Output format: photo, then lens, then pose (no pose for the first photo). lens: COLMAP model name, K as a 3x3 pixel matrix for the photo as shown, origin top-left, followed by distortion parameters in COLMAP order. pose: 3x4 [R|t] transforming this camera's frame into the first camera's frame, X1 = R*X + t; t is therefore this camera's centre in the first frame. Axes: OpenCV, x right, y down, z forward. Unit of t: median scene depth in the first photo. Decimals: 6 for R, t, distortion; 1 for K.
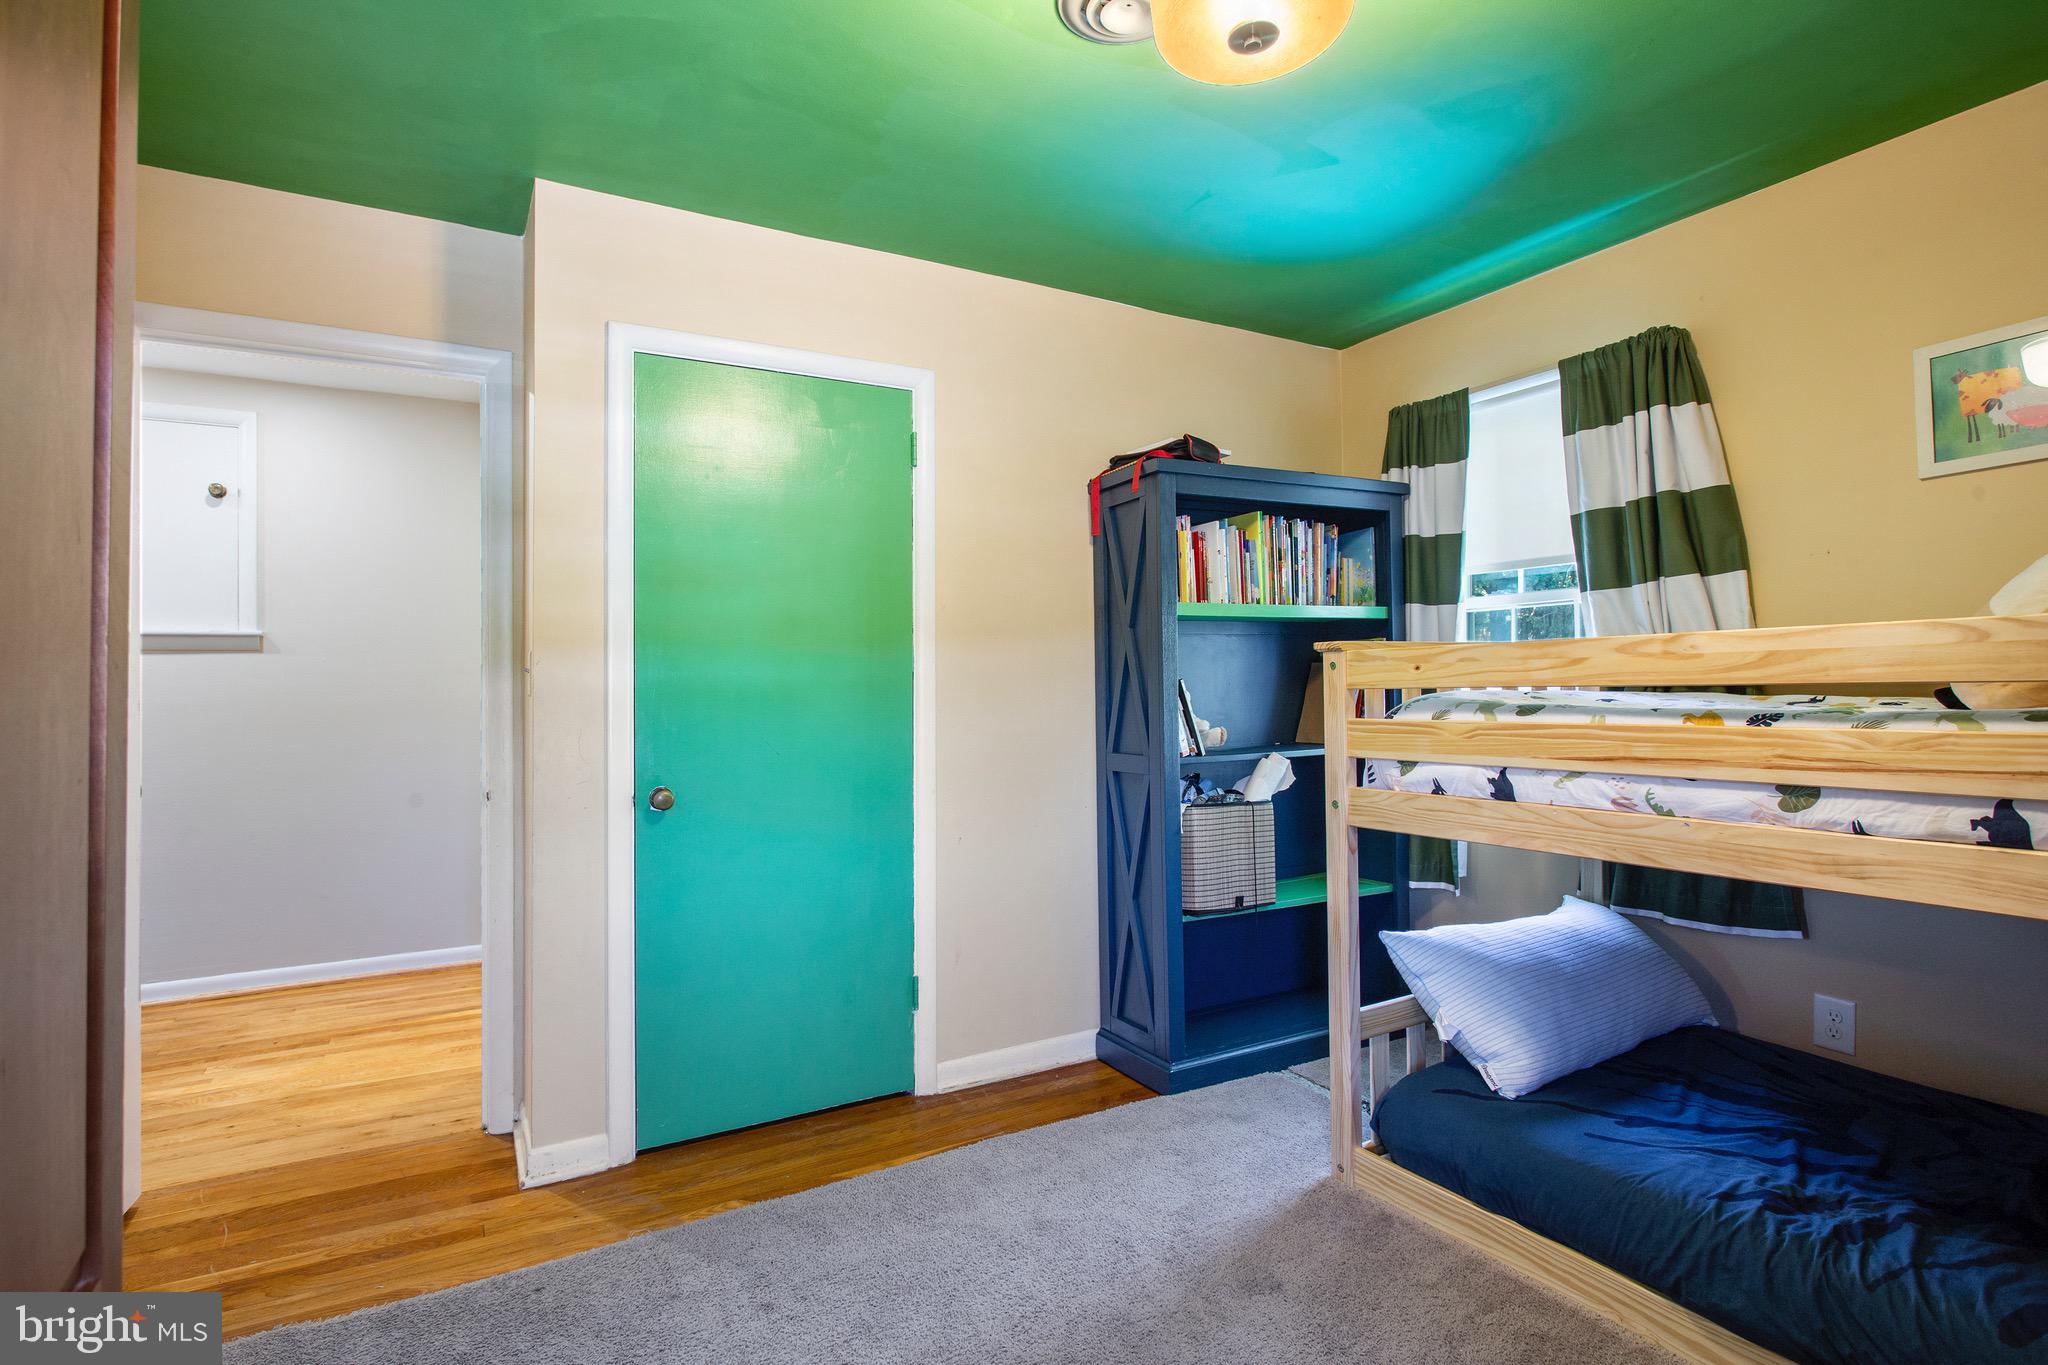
lens RADIAL K [[984.0, 0, 1023.7], [0, 984.0, 659.6], [0, 0, 1]] dist [0.000051, 0.000635]
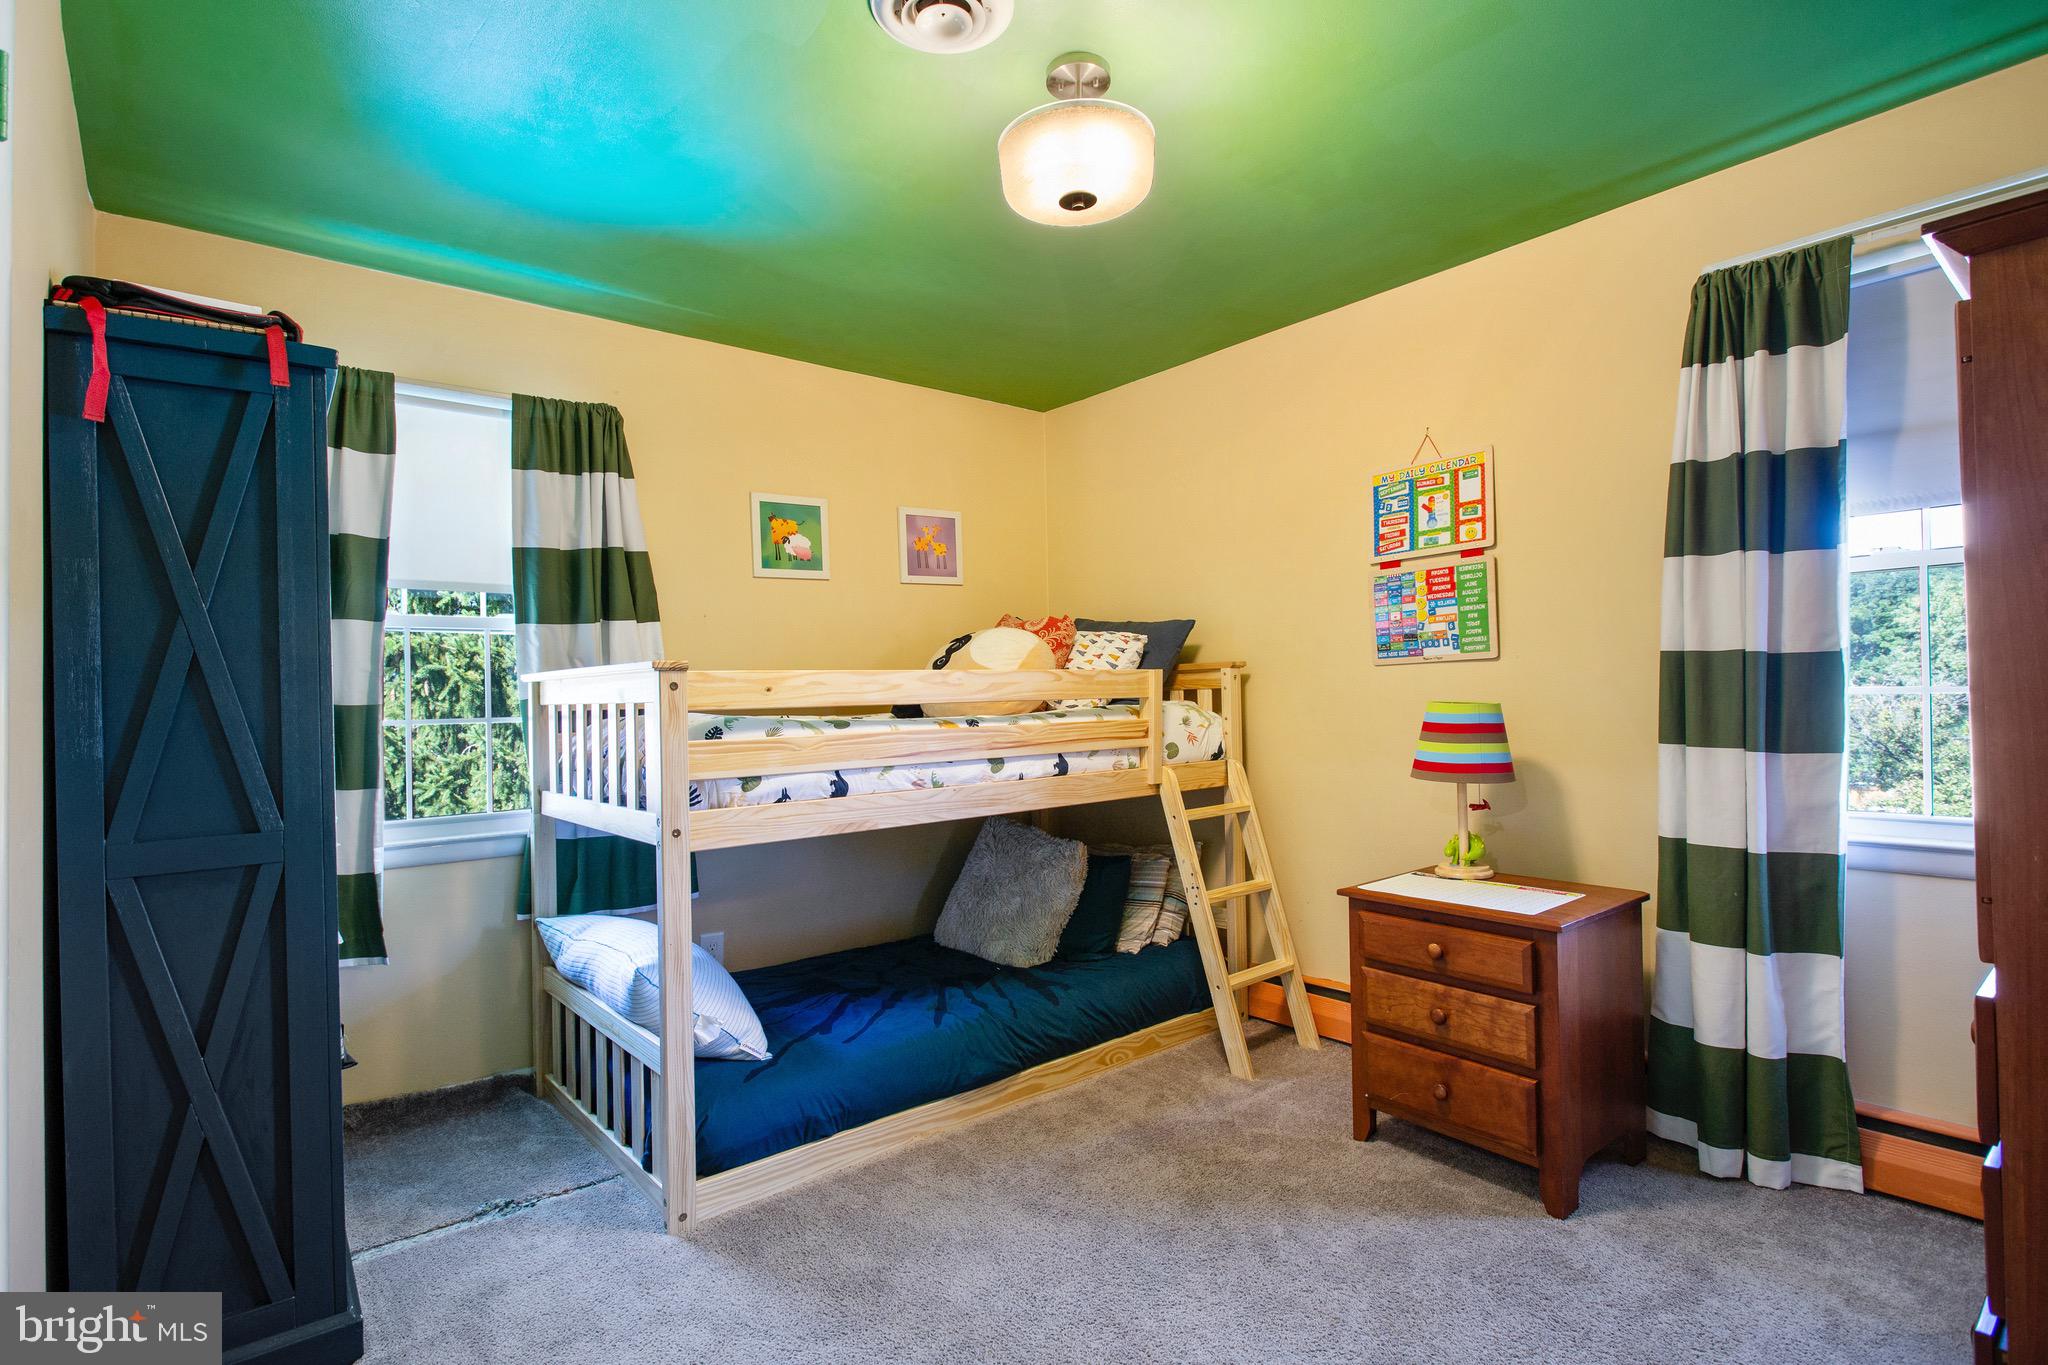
lens RADIAL K [[984.0, 0, 1023.7], [0, 984.0, 659.6], [0, 0, 1]] dist [0.000051, 0.000635]
pose [[-0.151997, 0.052953, 0.986961, -0.741372], [-0.005429, 0.998504, -0.054408, 0.032523], [-0.988366, -0.013628, -0.151482, 0.888007]]
